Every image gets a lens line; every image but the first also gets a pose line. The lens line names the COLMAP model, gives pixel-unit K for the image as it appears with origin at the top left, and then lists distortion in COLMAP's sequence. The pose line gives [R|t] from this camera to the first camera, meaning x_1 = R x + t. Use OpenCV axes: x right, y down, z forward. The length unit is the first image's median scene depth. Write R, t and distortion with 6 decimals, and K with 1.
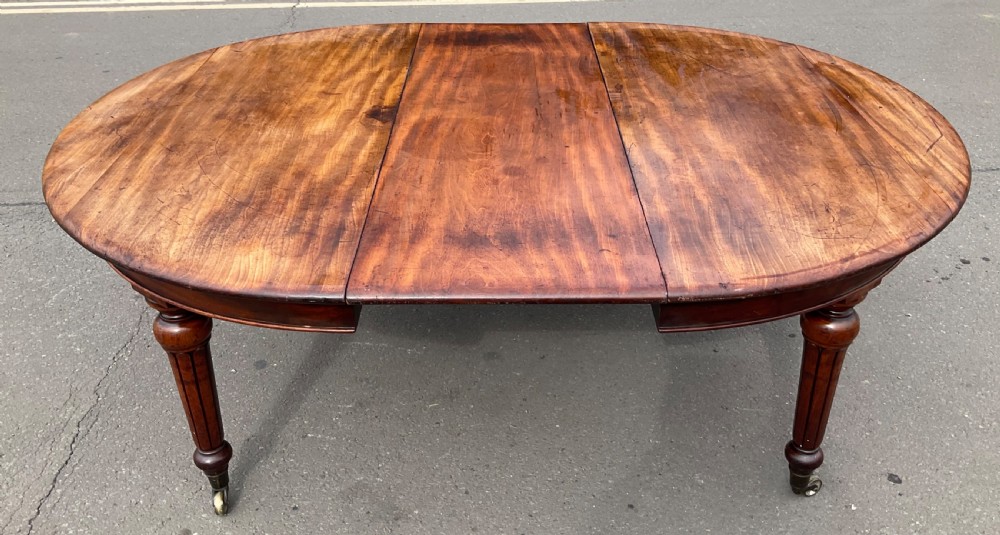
lens RADIAL K [[815.2, 0, 494.5], [0, 815.2, 259.7], [0, 0, 1]] dist [0.027599, -0.034804]
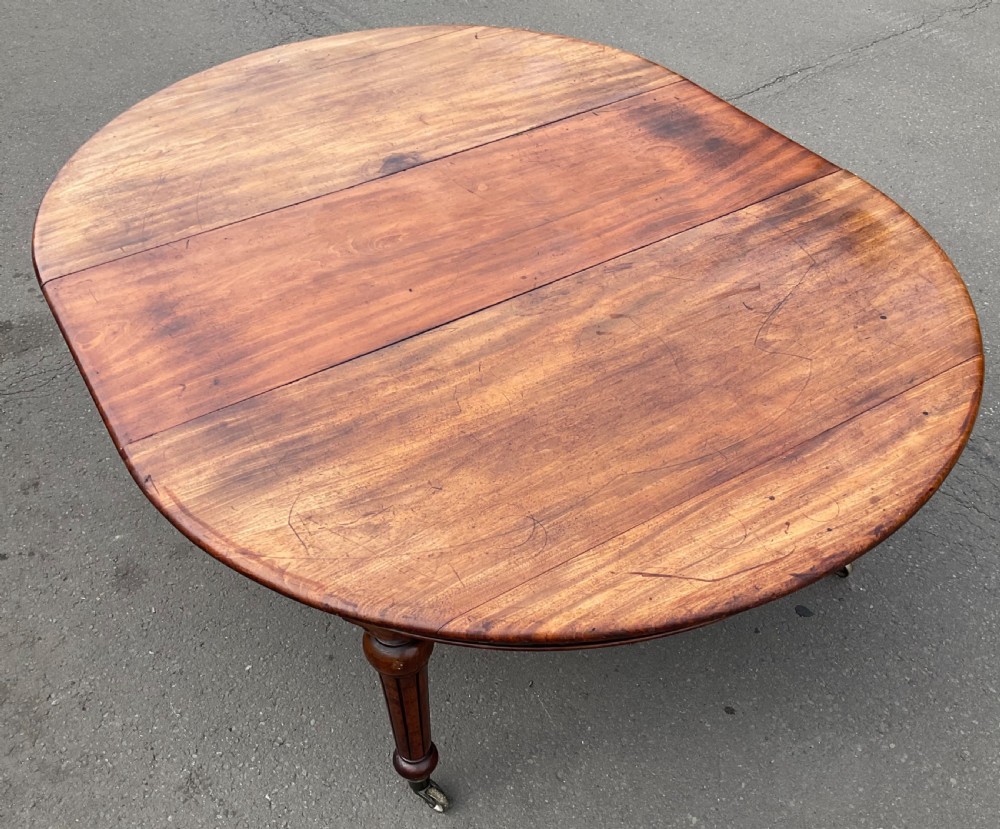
lens RADIAL K [[965.1, 0, 520.6], [0, 965.1, 457.0], [0, 0, 1]] dist [0.054397, 0.000000]
pose [[0.535449, 0.599610, -0.594779, 0.940870], [-0.430487, 0.799656, 0.418605, -0.519264], [0.726619, 0.031903, 0.686300, 0.443108]]
